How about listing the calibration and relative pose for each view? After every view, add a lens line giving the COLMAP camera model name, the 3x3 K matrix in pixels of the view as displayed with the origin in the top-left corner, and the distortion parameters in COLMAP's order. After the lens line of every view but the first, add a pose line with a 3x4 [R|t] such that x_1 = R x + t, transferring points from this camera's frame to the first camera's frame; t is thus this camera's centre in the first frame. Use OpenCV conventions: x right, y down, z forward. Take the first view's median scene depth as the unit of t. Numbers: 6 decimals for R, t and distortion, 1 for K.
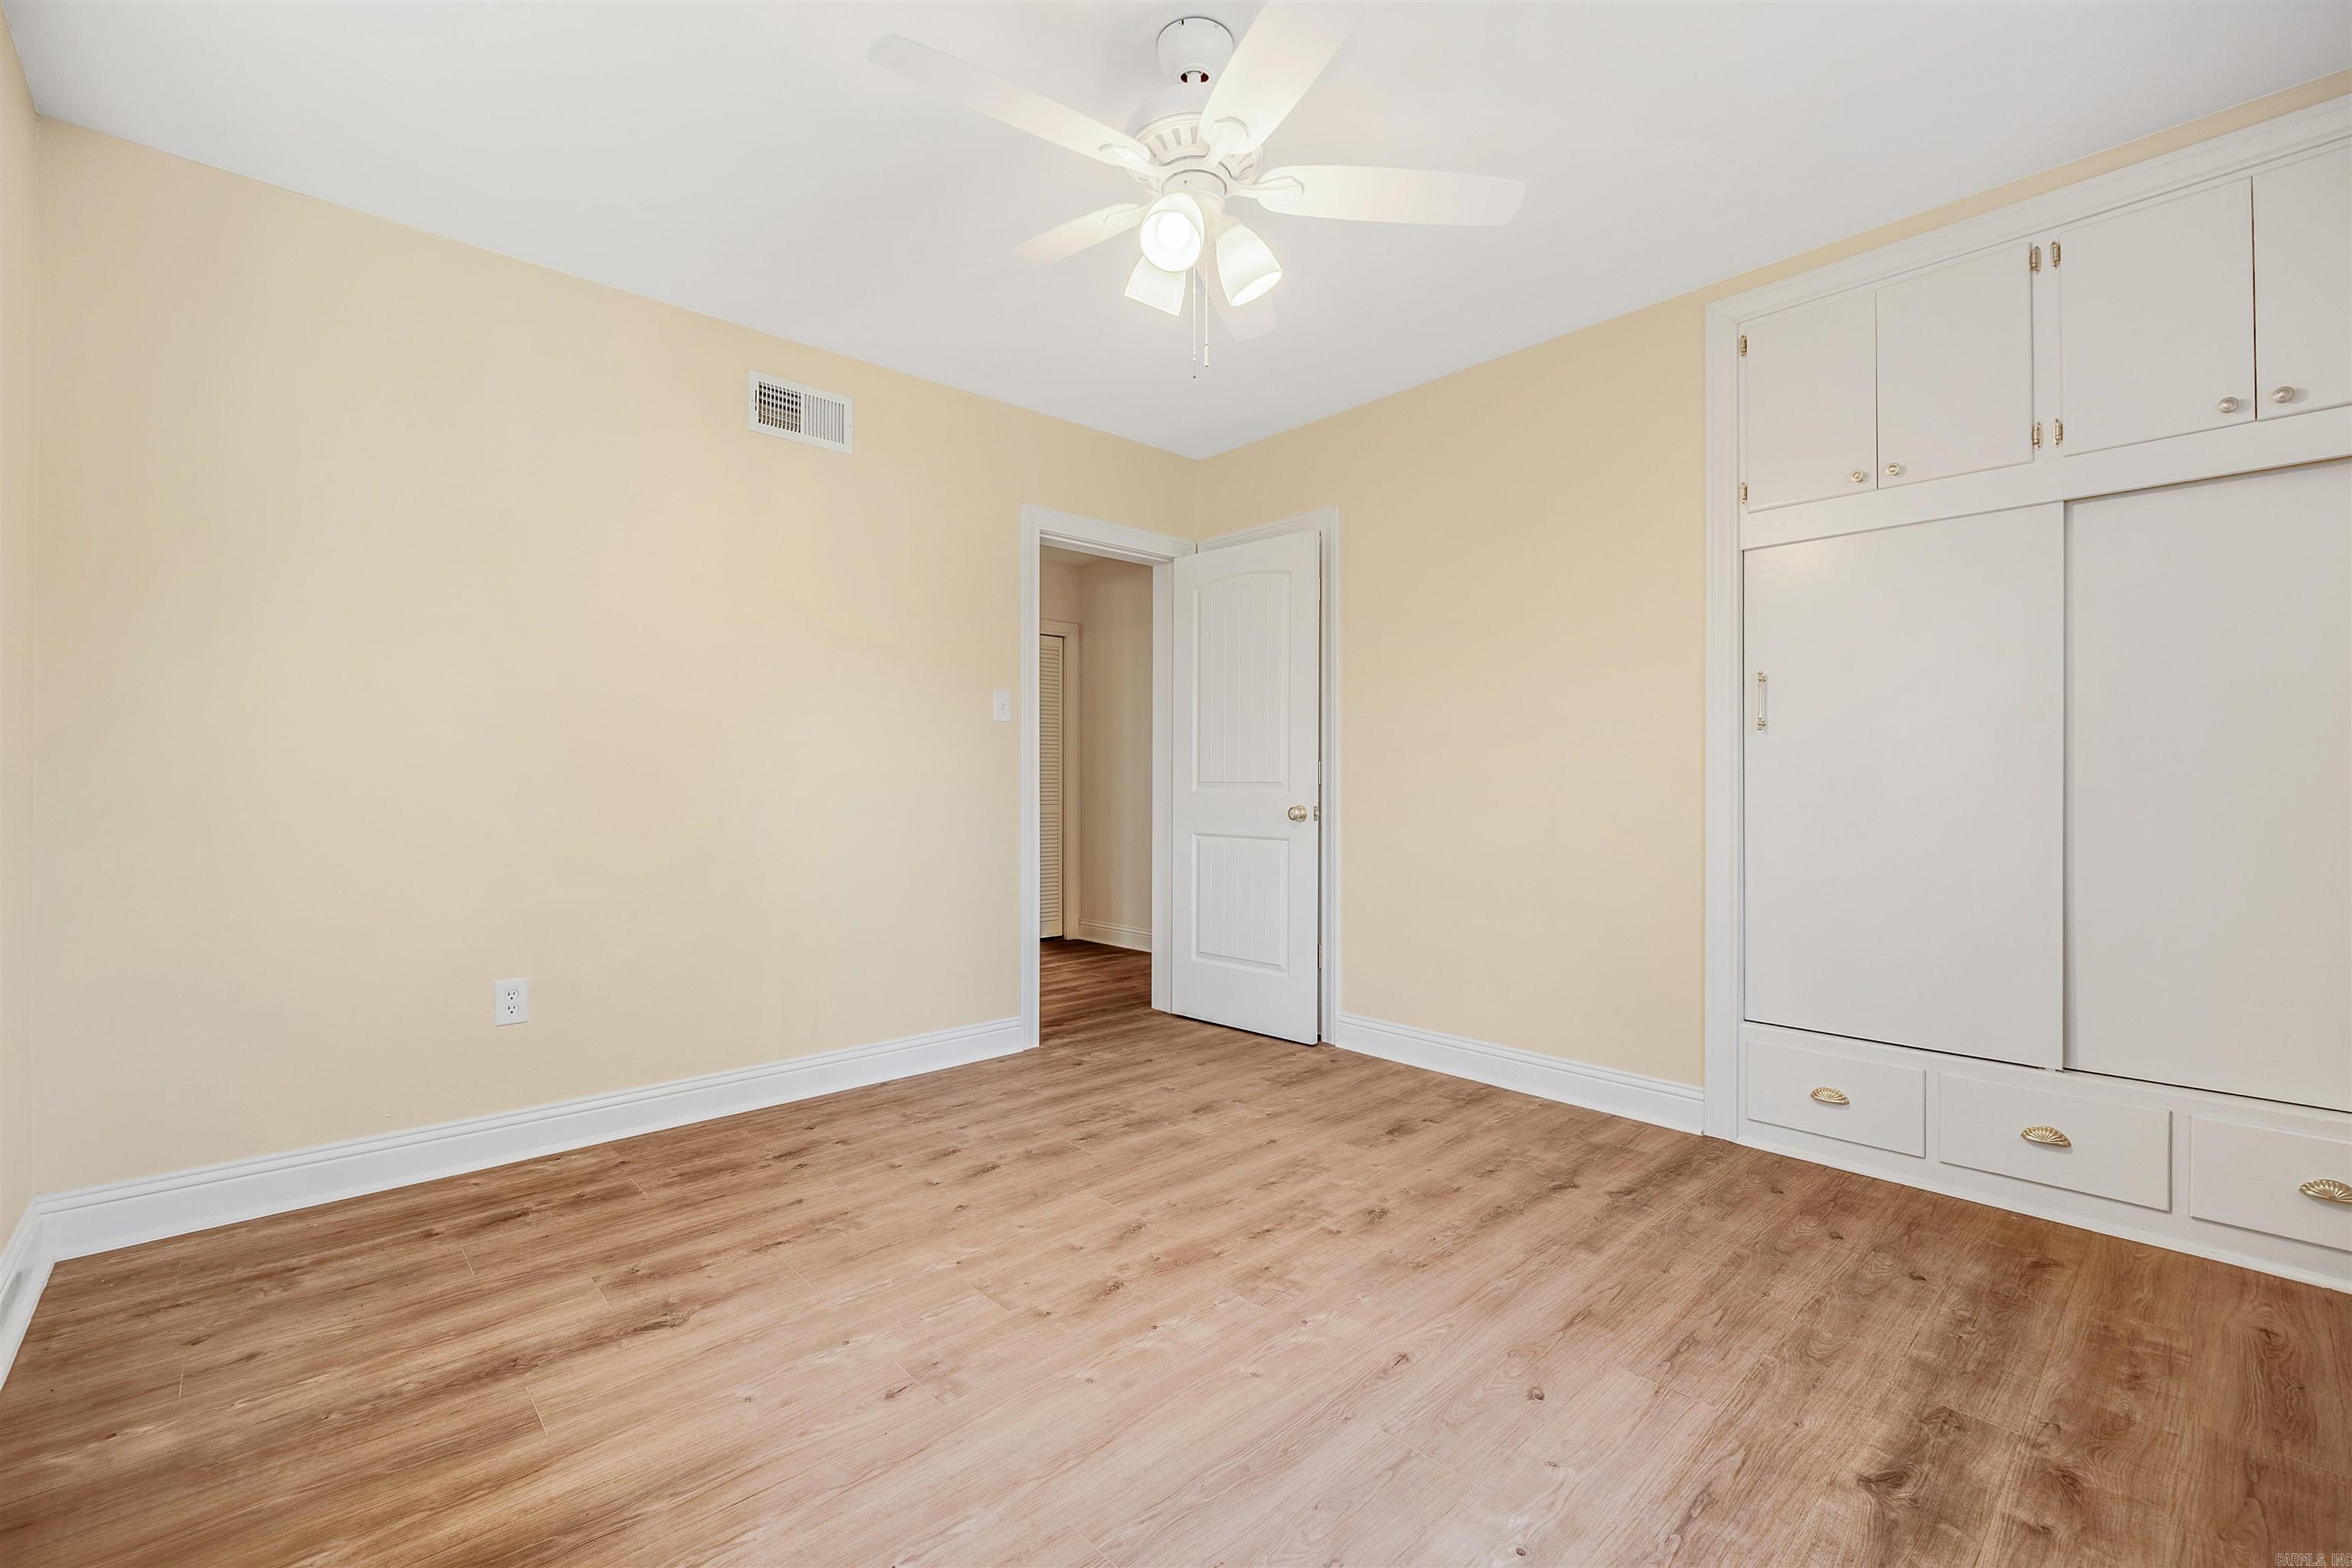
lens RADIAL K [[1006.5, 0, 1155.1], [0, 1006.5, 775.5], [0, 0, 1]] dist [-0.003059, -0.001287]
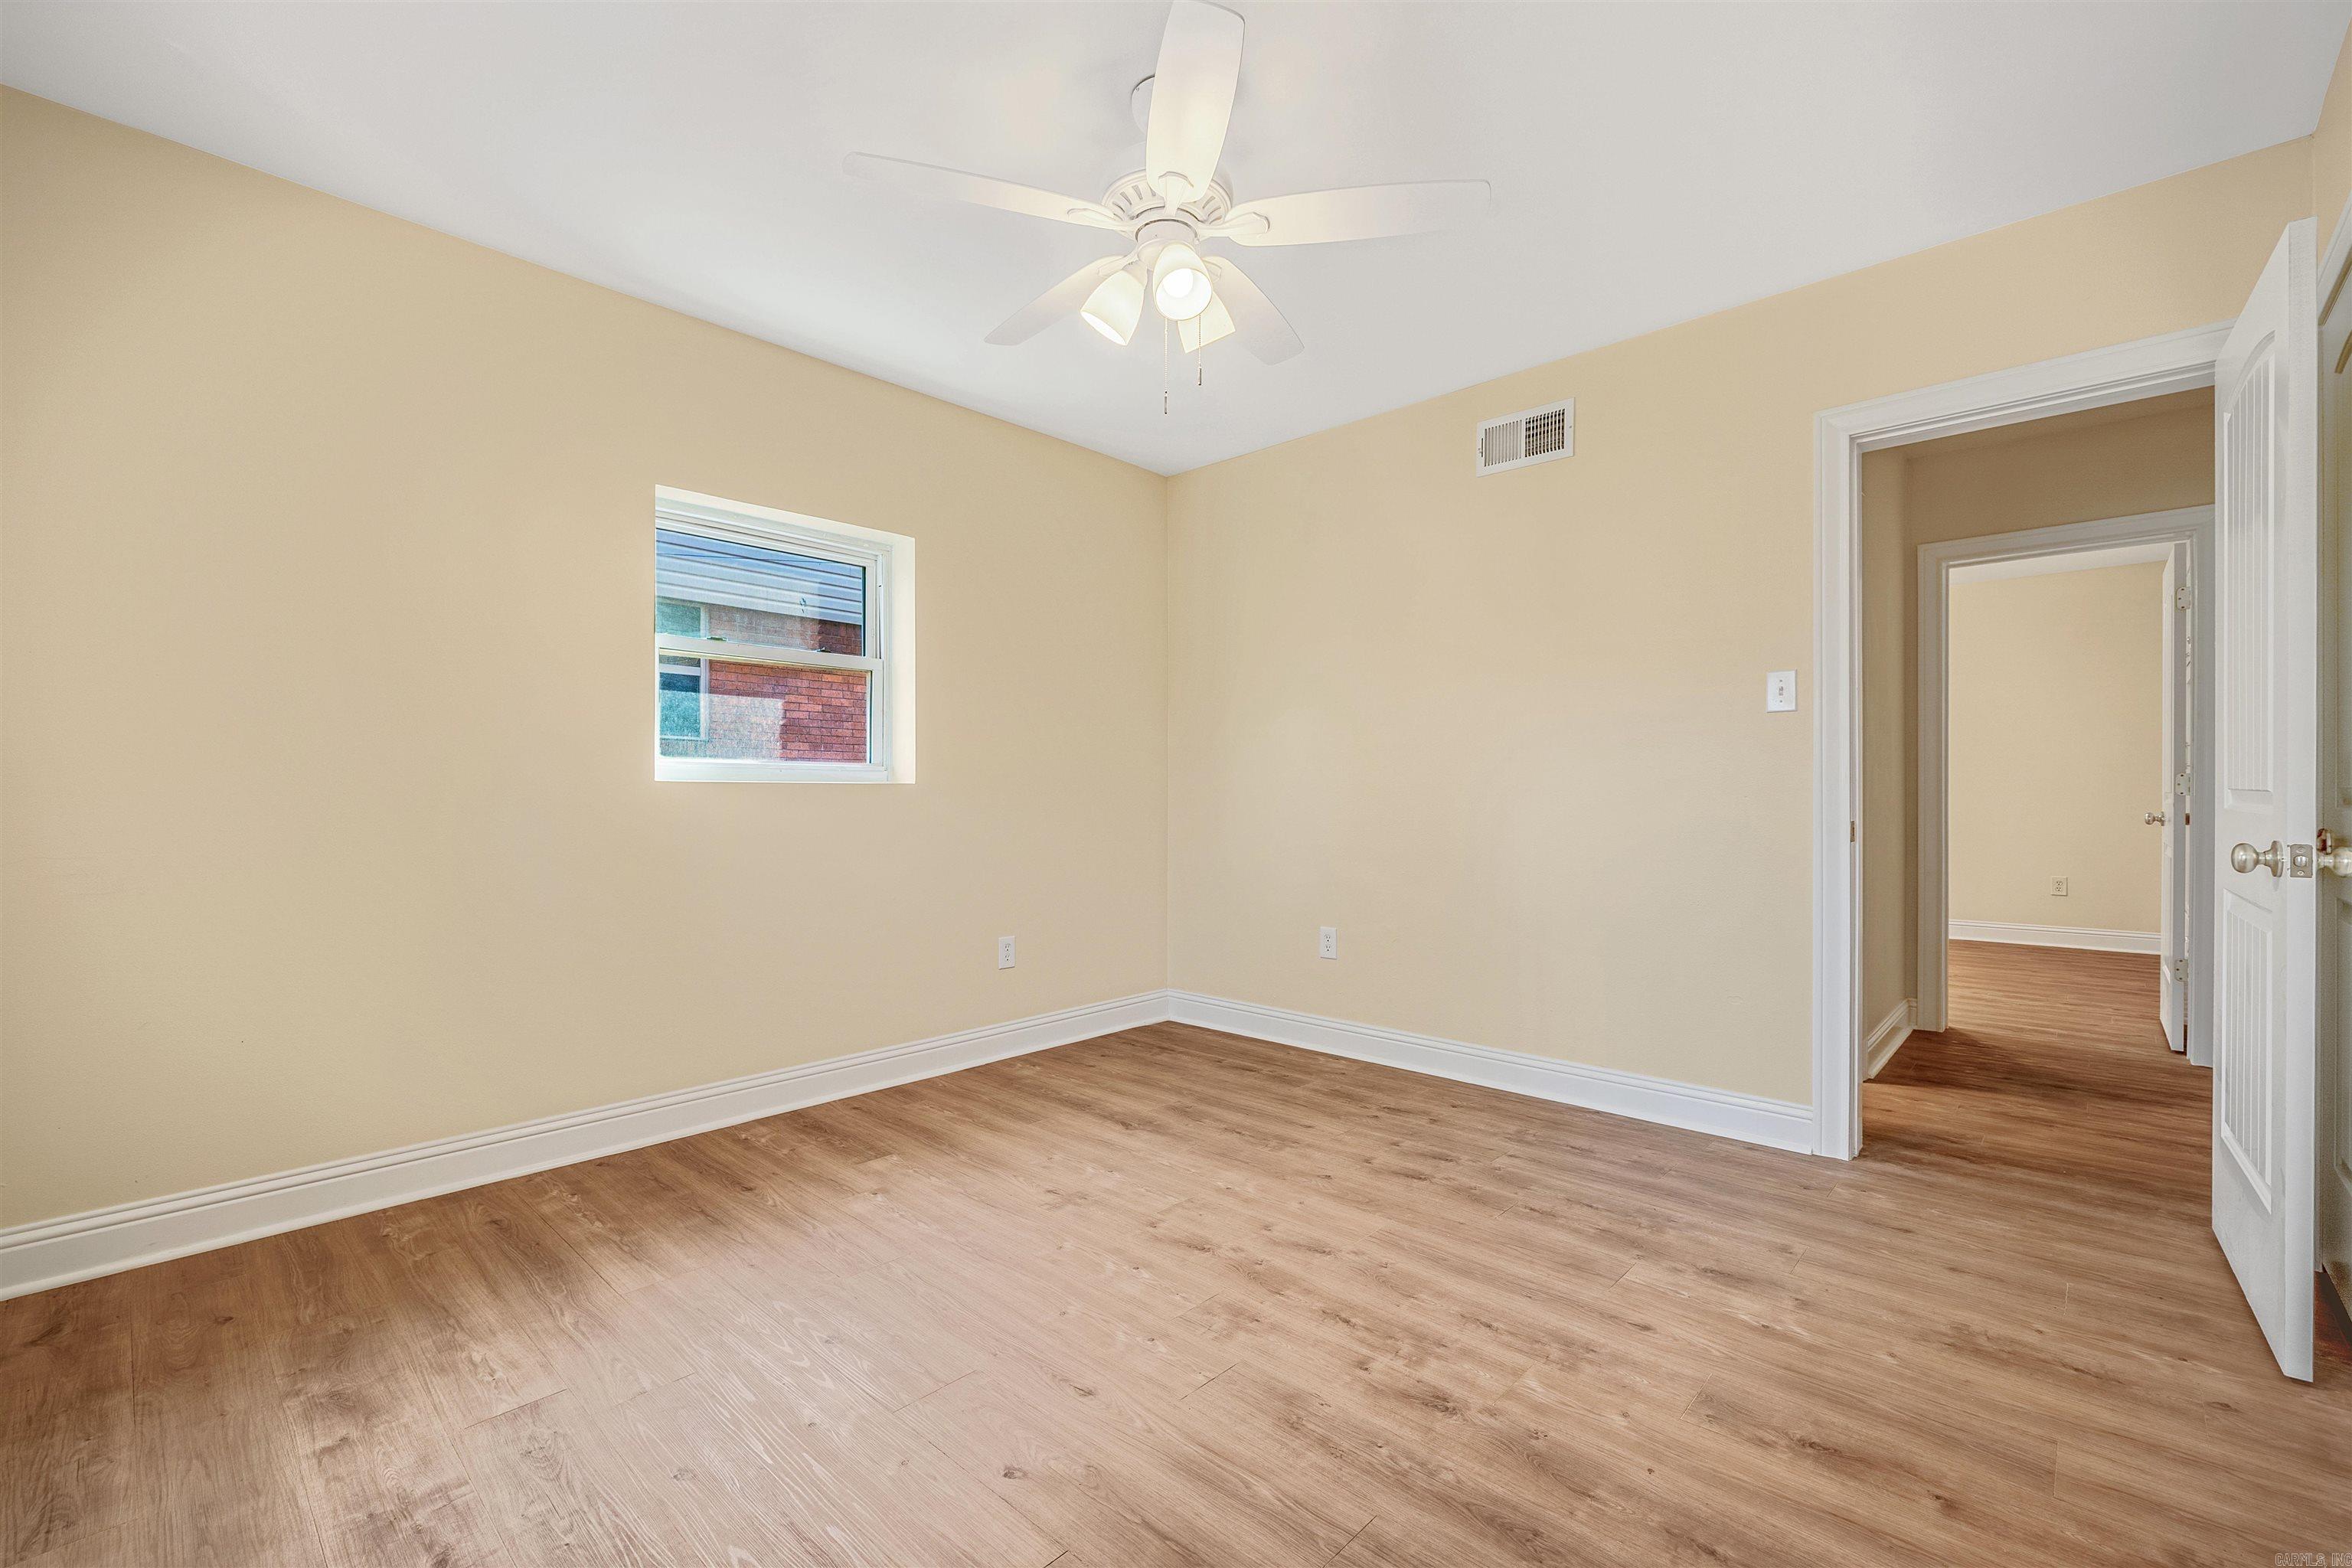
lens RADIAL K [[1006.5, 0, 1167.3], [0, 1006.5, 796.1], [0, 0, 1]] dist [-0.003059, -0.001287]
pose [[0.064794, 0.003686, -0.997892, 0.835027], [0.011797, 0.999920, 0.004459, 0.002346], [0.997829, -0.012061, 0.064745, 0.702865]]
